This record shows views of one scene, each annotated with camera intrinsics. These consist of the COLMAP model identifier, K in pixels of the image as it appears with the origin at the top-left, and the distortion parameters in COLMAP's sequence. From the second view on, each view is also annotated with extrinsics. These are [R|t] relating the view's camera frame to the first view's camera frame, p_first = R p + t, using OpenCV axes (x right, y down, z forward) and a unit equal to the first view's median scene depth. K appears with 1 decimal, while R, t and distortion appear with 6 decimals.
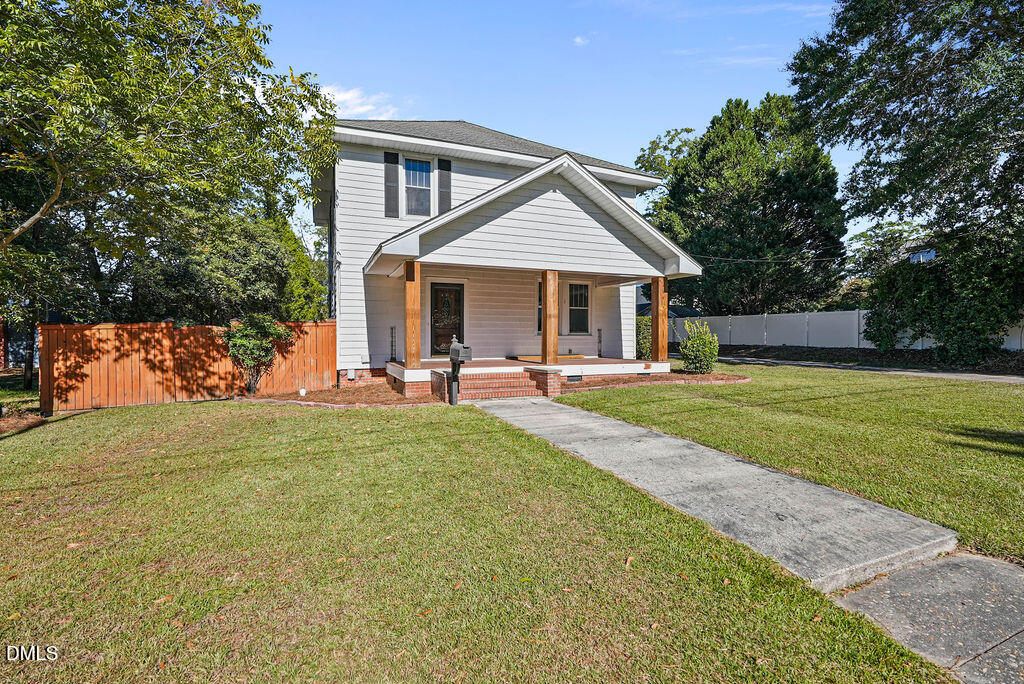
lens RADIAL K [[465.7, 0, 512.0], [0, 465.7, 342.0], [0, 0, 1]] dist [-0.003446, -0.000104]
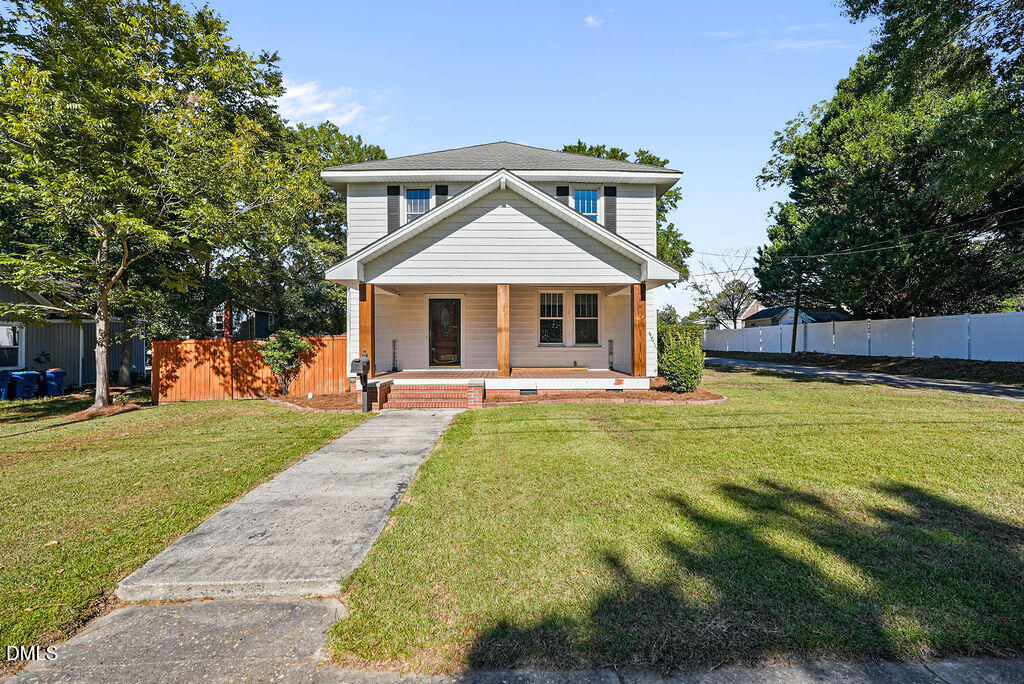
lens RADIAL K [[463.0, 0, 512.0], [0, 463.0, 342.0], [0, 0, 1]] dist [-0.004862, -0.000432]
pose [[0.931708, -0.003470, -0.363193, 0.472669], [-0.001852, 0.999896, -0.014304, -0.014394], [0.363204, 0.013999, 0.931604, 0.073636]]
